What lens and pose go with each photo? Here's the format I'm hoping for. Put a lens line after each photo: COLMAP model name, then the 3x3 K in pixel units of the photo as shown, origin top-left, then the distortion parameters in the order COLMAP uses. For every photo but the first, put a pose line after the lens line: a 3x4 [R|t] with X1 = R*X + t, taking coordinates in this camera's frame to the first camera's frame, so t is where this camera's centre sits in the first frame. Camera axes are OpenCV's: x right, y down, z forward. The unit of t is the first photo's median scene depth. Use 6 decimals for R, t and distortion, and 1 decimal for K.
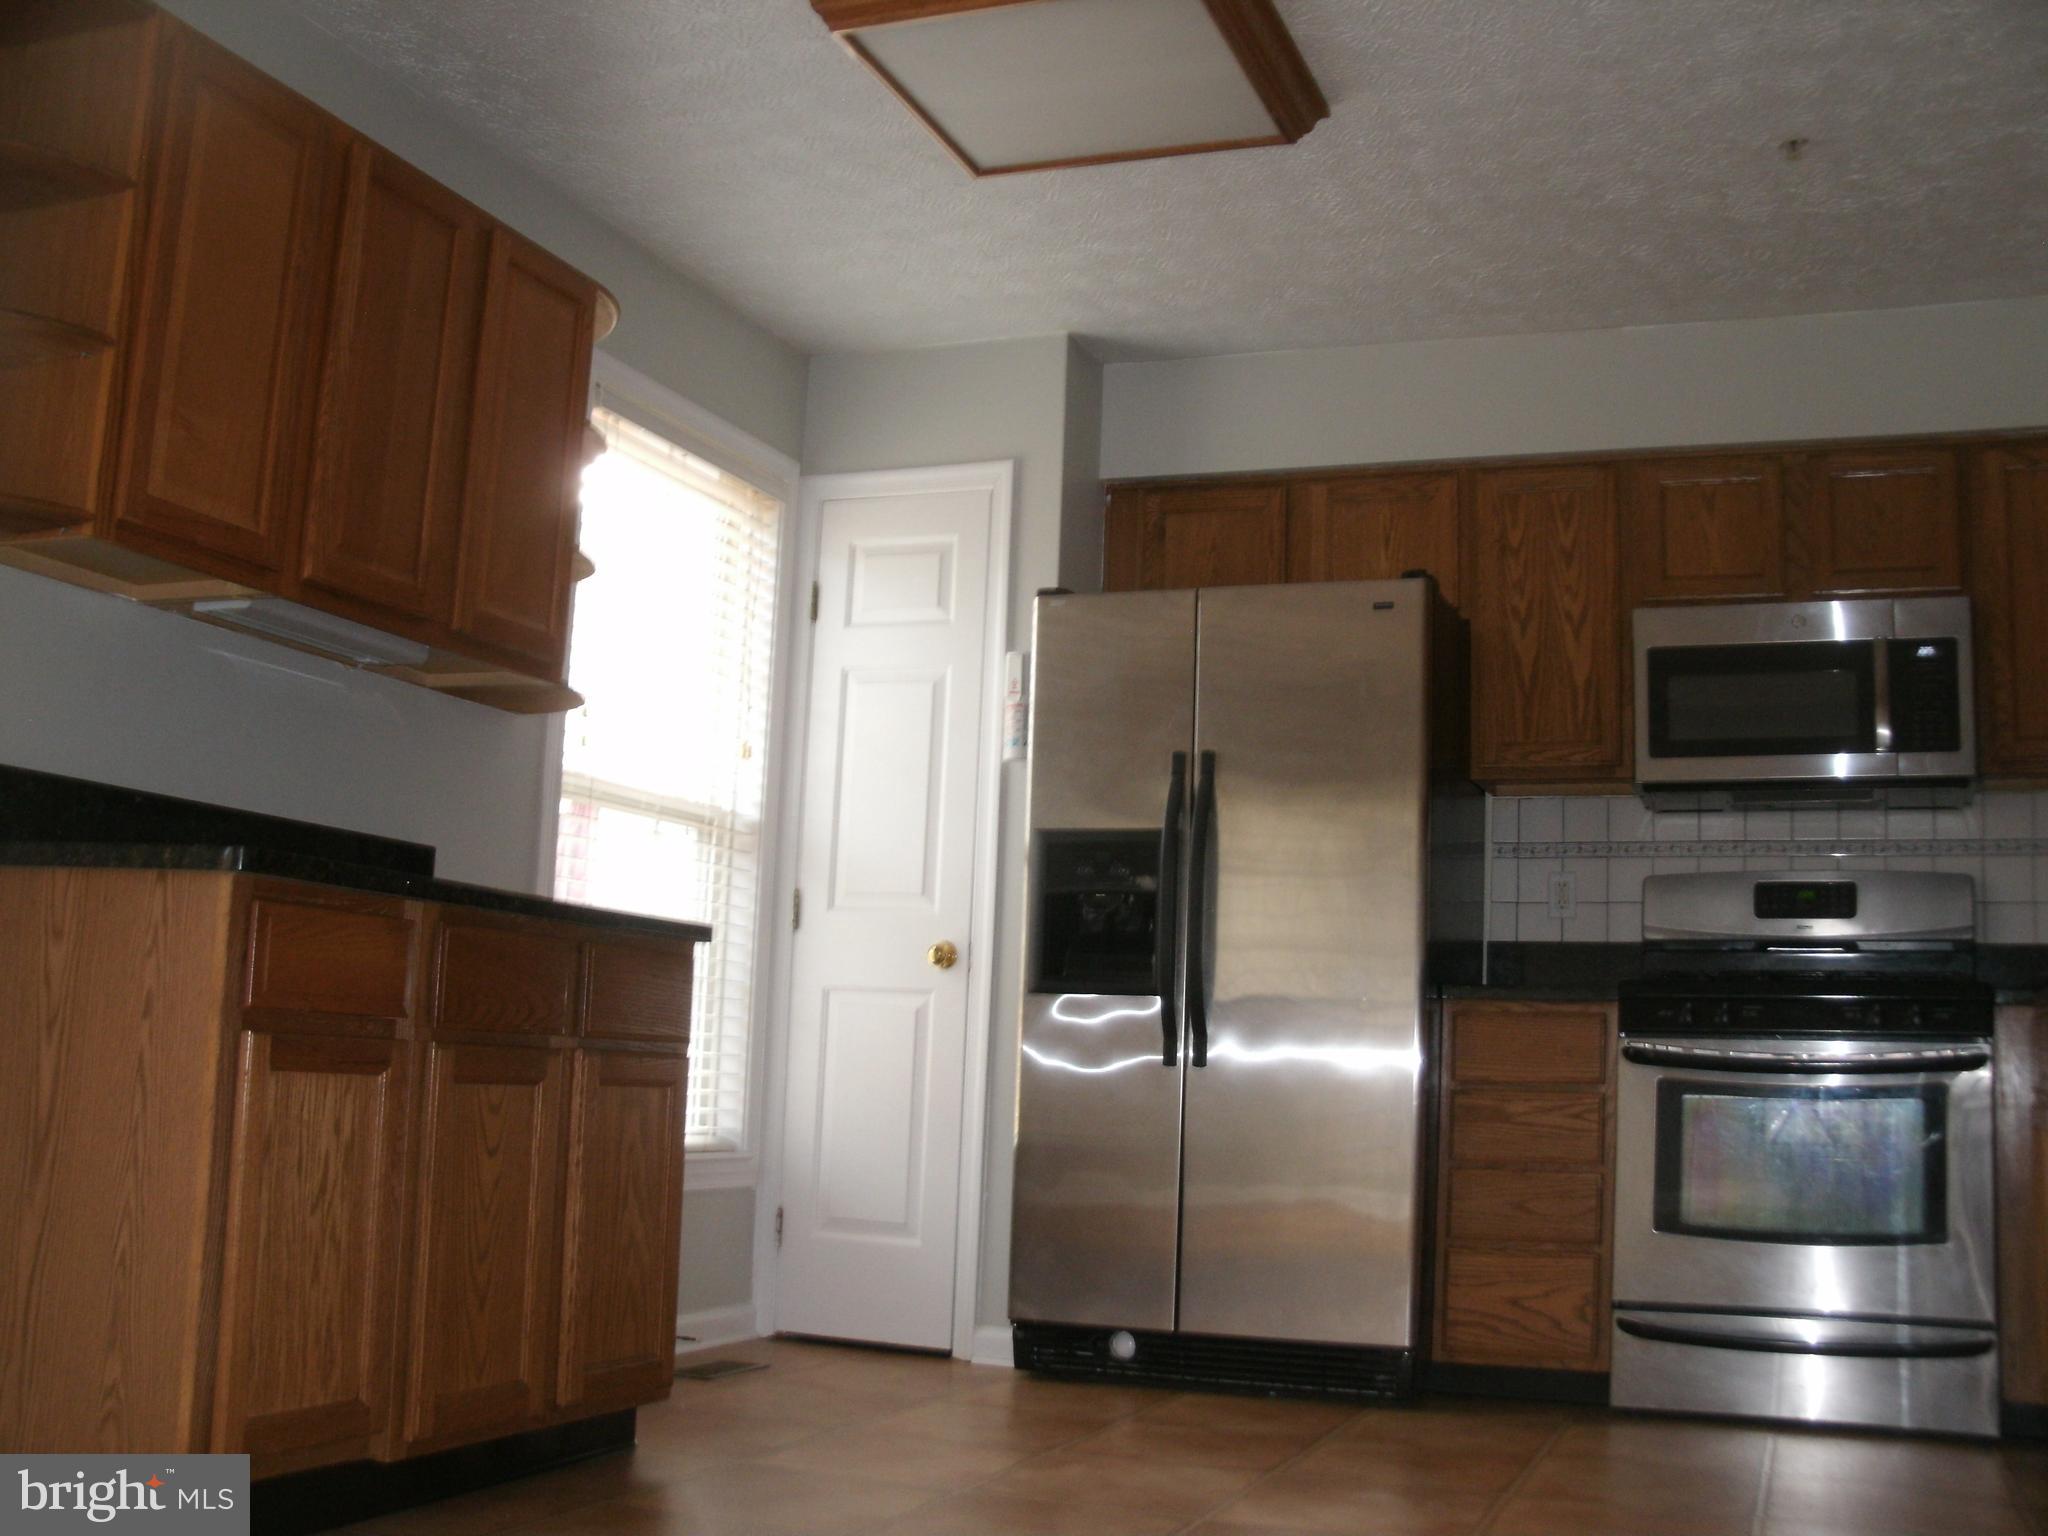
lens RADIAL K [[2128.3, 0, 1024.0], [0, 2128.3, 768.0], [0, 0, 1]] dist [-0.268255, 0.300124]
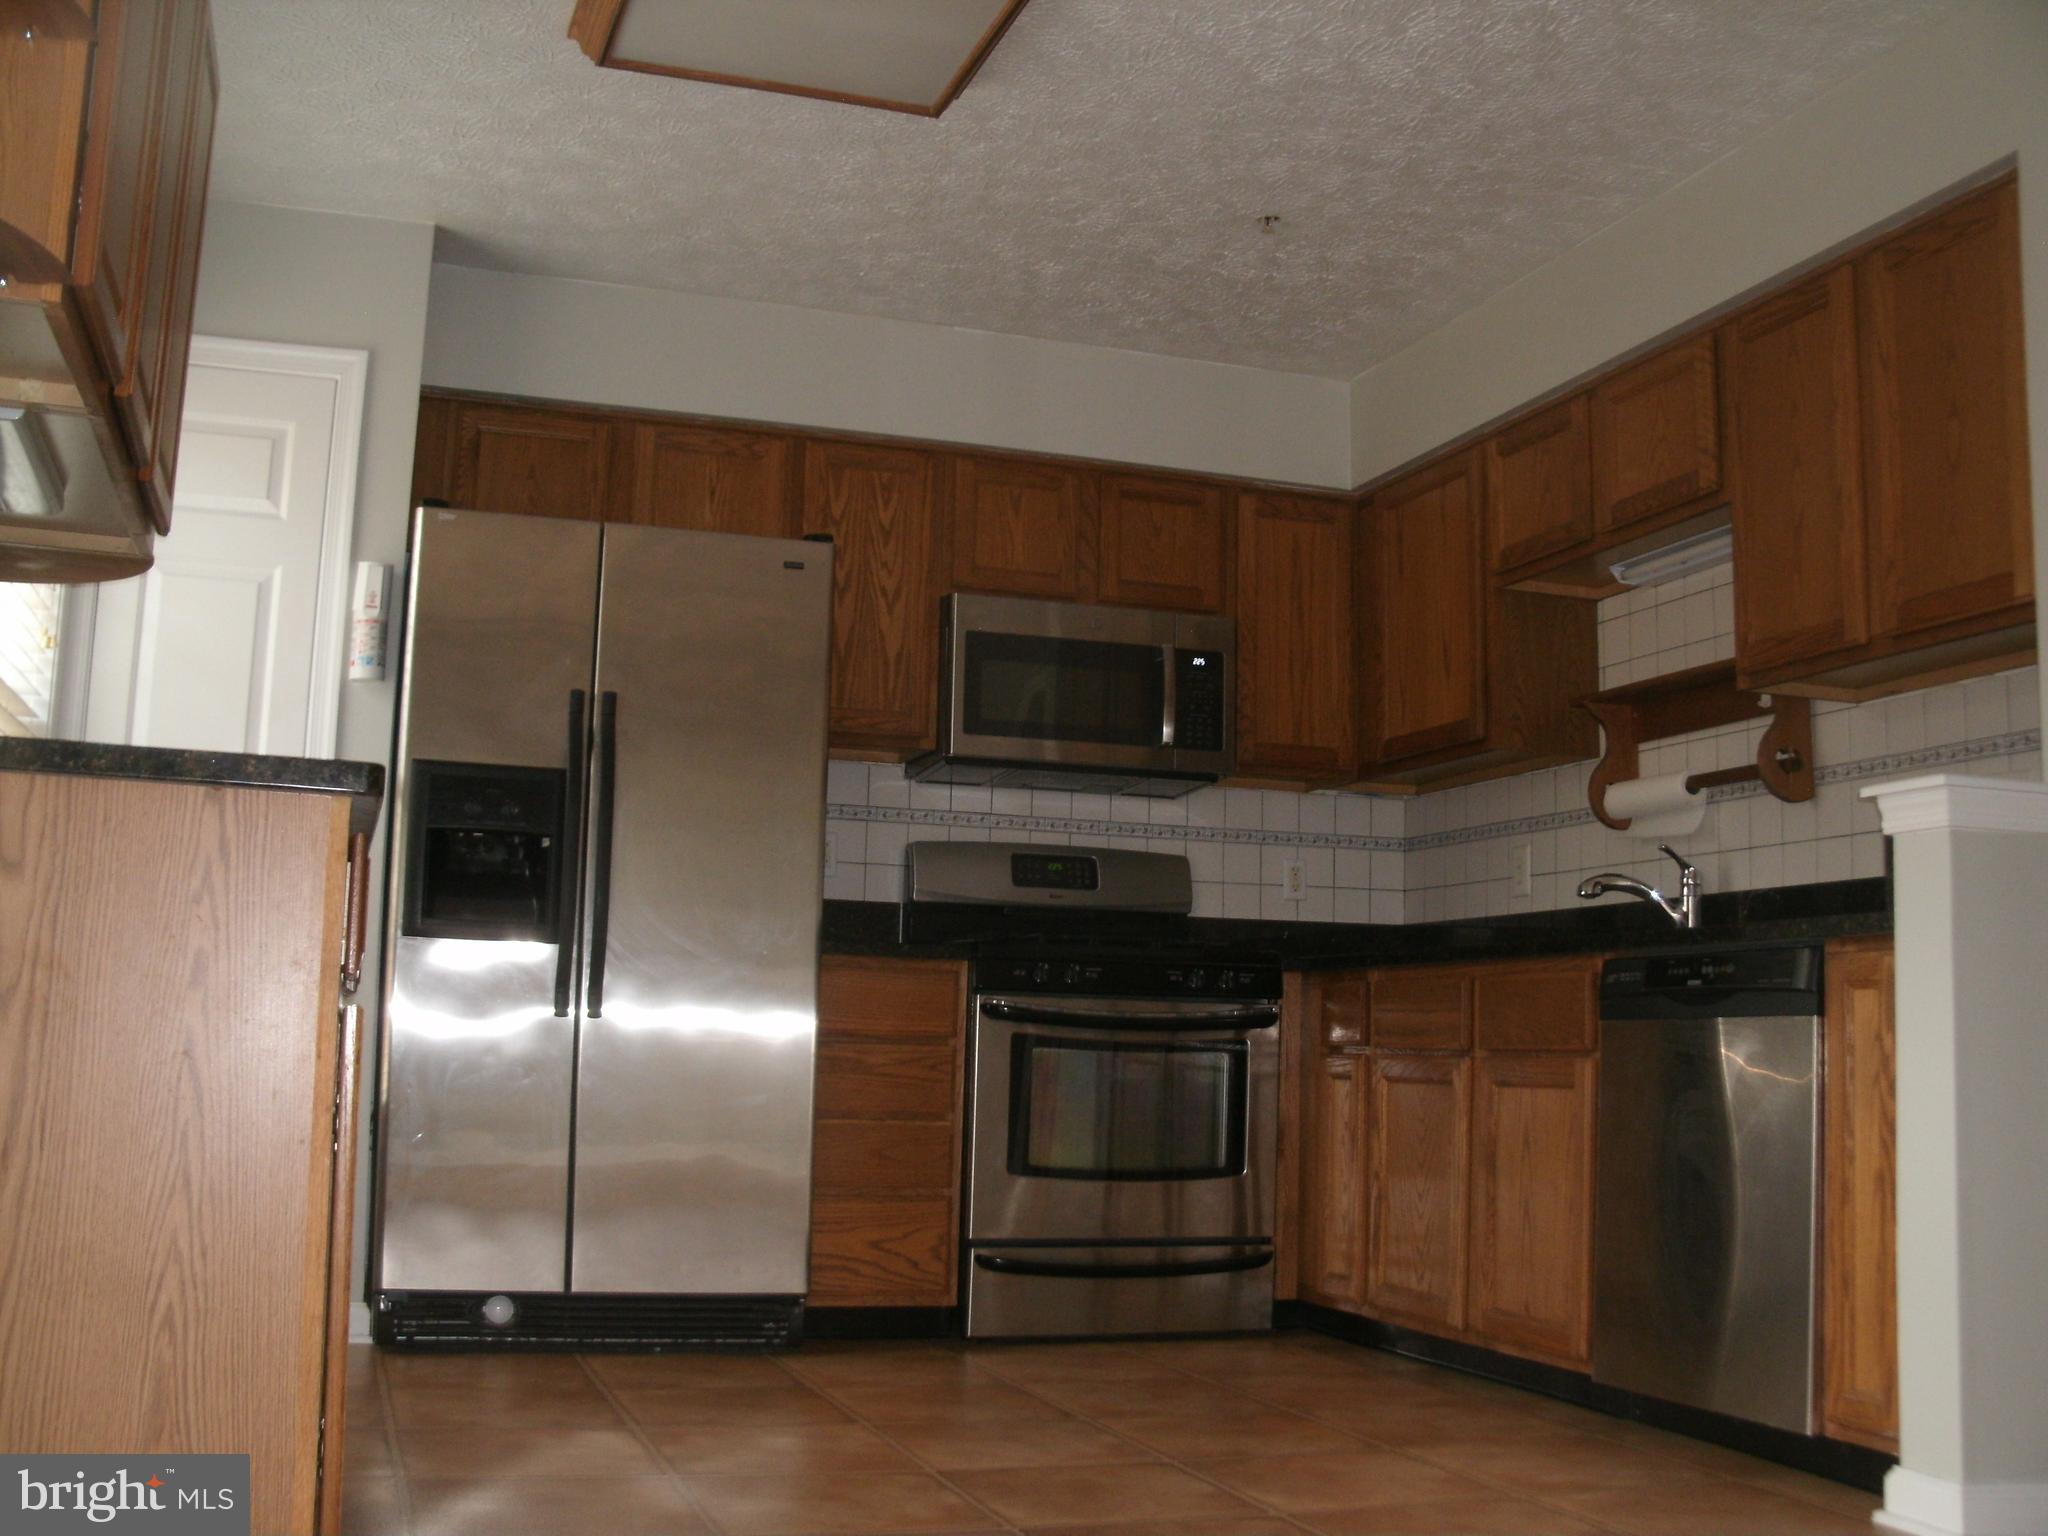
lens RADIAL K [[2126.7, 0, 1024.0], [0, 2126.7, 768.0], [0, 0, 1]] dist [-0.266423, 0.348131]
pose [[0.766710, 0.066444, 0.638546, -0.372336], [-0.086823, 0.996224, 0.000586, 0.009468], [-0.636096, -0.055890, 0.769583, 0.136446]]
